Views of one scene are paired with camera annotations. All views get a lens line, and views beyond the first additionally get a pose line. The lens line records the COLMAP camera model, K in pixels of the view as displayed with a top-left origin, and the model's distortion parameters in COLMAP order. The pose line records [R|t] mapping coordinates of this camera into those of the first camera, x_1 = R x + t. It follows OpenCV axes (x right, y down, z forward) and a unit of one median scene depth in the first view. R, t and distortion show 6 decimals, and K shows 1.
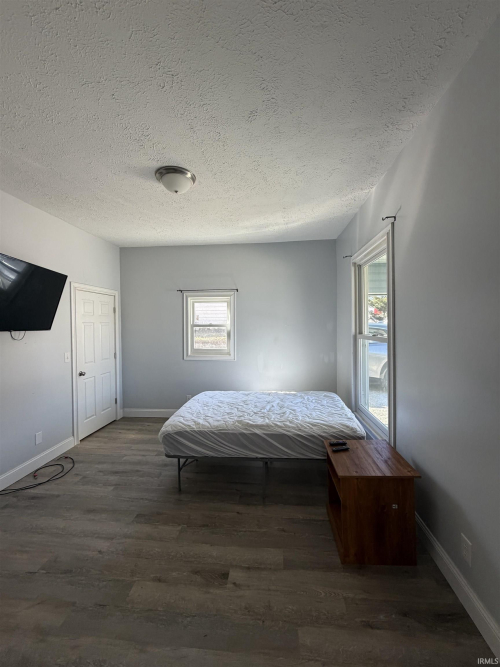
lens RADIAL K [[267.4, 0, 250.6], [0, 267.4, 329.8], [0, 0, 1]] dist [0.000531, 0.000354]
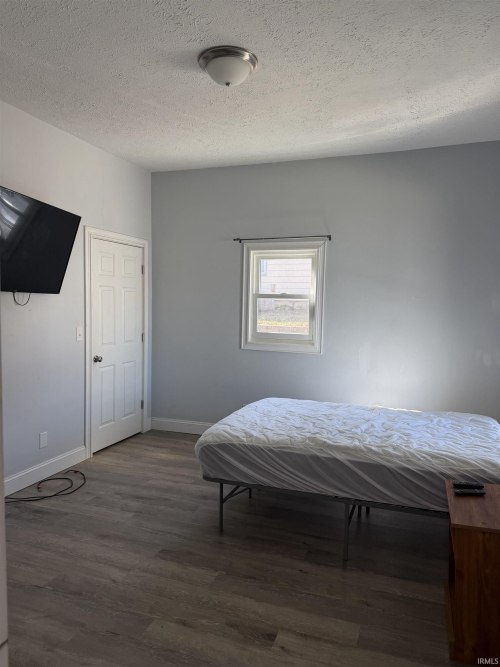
lens RADIAL K [[475.5, 0, 248.2], [0, 475.5, 335.8], [0, 0, 1]] dist [0.080413, -0.086462]
pose [[0.966006, 0.044224, -0.254709, 0.090802], [-0.032405, 0.998203, 0.050415, 0.038474], [0.256481, -0.040447, 0.965703, -0.146479]]
